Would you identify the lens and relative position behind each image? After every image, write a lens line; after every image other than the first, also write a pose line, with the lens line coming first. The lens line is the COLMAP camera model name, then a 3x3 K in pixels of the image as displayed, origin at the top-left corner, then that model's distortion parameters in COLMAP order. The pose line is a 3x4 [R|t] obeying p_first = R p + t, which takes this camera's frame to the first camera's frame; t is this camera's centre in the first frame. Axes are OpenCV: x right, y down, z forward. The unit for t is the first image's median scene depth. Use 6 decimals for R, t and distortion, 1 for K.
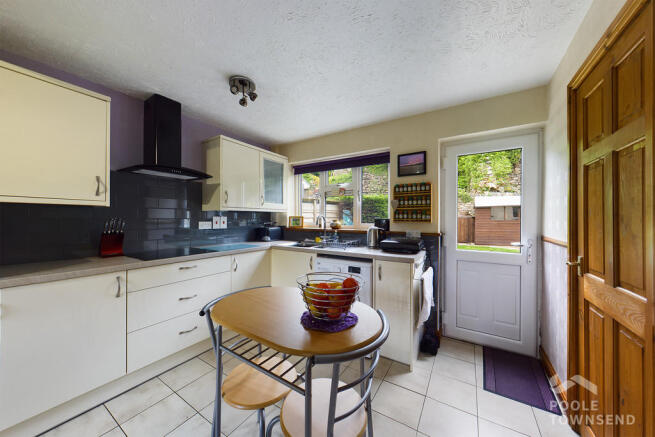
lens RADIAL K [[226.0, 0, 329.4], [0, 226.0, 217.8], [0, 0, 1]] dist [-0.000444, -0.000742]
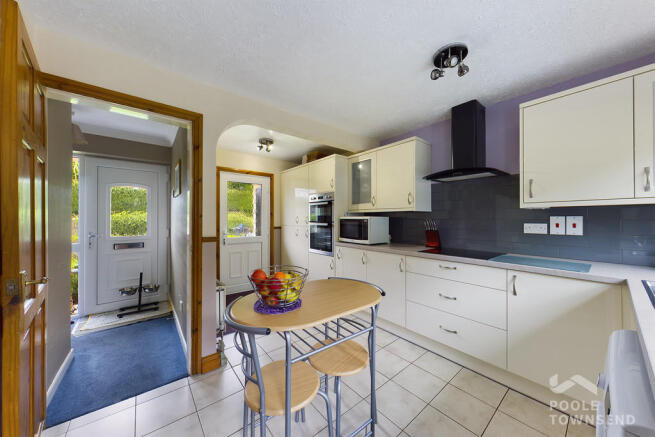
lens RADIAL K [[226.0, 0, 327.1], [0, 226.0, 218.0], [0, 0, 1]] dist [-0.000444, -0.000742]
pose [[-0.324865, -0.007421, -0.945731, 0.431997], [0.002723, 0.999958, -0.008781, 0.003973], [0.945756, -0.005428, -0.324831, 0.686209]]
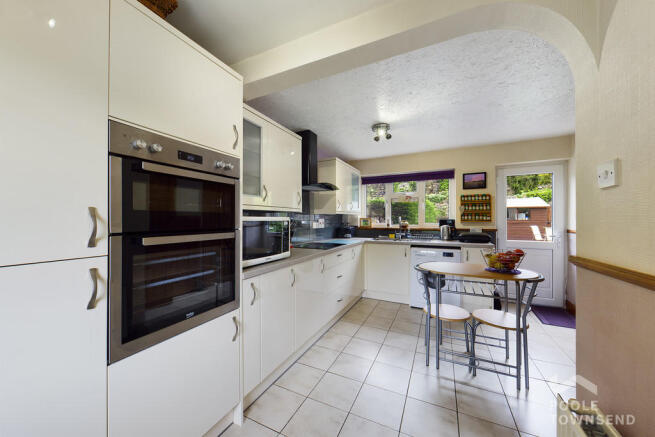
lens RADIAL K [[226.0, 0, 326.5], [0, 226.0, 218.0], [0, 0, 1]] dist [-0.000444, -0.000742]
pose [[0.996014, -0.006399, 0.088972, -0.686127], [0.006536, 0.999978, -0.001246, -0.008273], [-0.088962, 0.001822, 0.996033, -0.328357]]
